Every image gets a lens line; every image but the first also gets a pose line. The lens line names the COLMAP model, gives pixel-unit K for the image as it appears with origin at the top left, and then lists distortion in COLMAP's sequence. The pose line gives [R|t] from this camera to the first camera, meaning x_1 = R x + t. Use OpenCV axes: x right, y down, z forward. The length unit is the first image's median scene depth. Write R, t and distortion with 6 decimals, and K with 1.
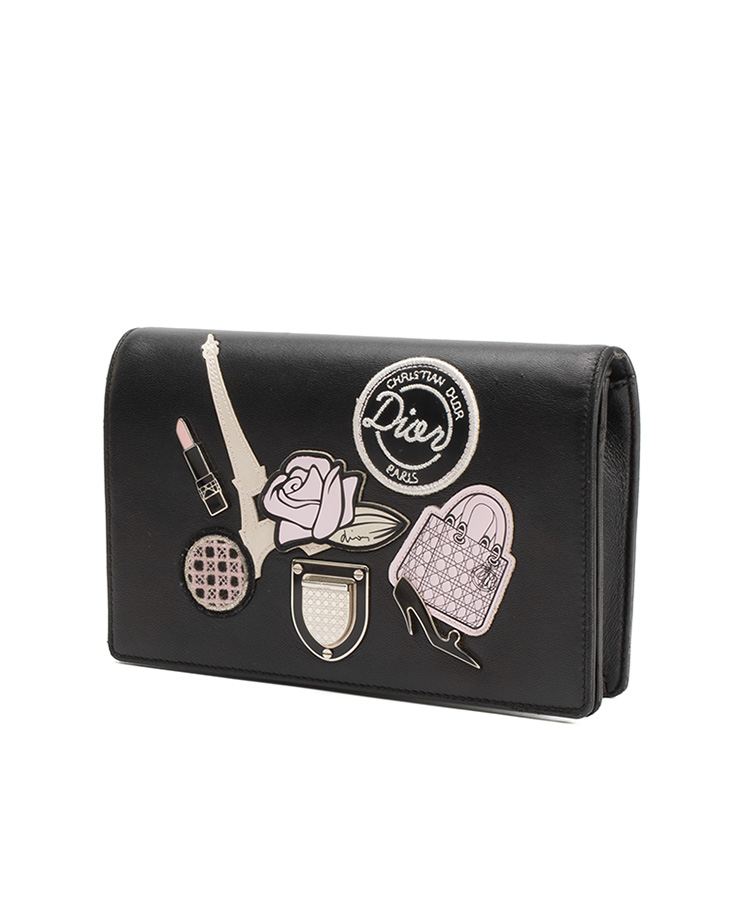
lens RADIAL K [[1891.7, 0, 368.9], [0, 1891.7, 459.6], [0, 0, 1]] dist [0.097776, 0.000000]
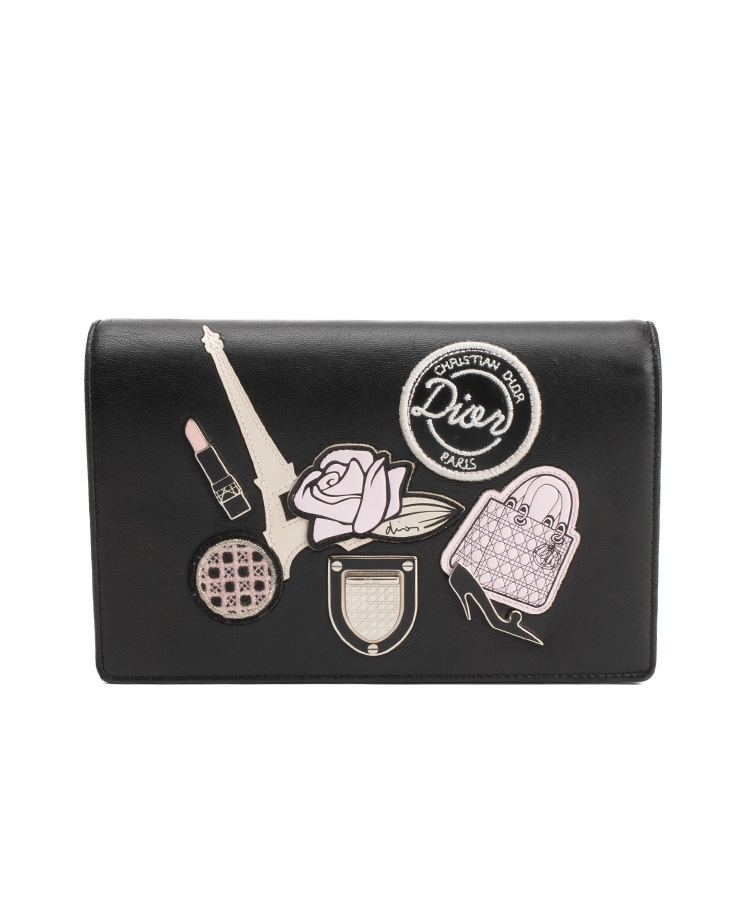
lens RADIAL K [[1891.7, 0, 378.9], [0, 1891.7, 462.2], [0, 0, 1]] dist [0.097776, 0.000000]
pose [[0.896161, -0.090764, 0.434347, -0.445155], [0.064222, 0.995081, 0.075434, -0.068278], [-0.439057, -0.039706, 0.897582, 0.129637]]
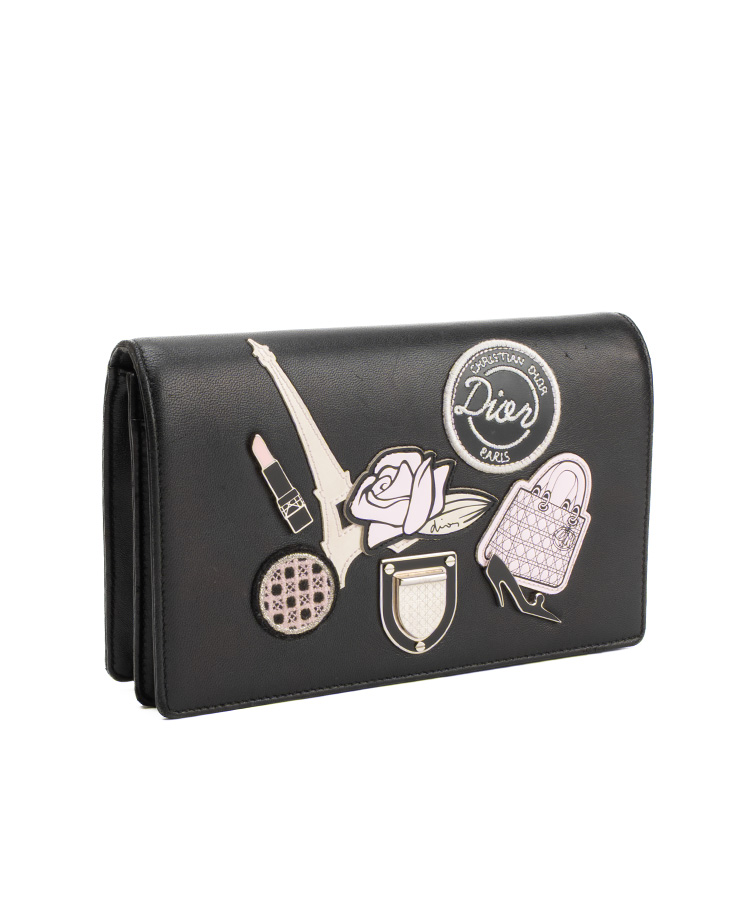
lens RADIAL K [[1891.7, 0, 369.3], [0, 1891.7, 446.5], [0, 0, 1]] dist [0.097776, 0.000000]
pose [[0.580199, -0.147219, 0.801059, -0.838388], [0.105624, 0.988823, 0.105224, -0.111419], [-0.807597, 0.023560, 0.589264, 0.444629]]
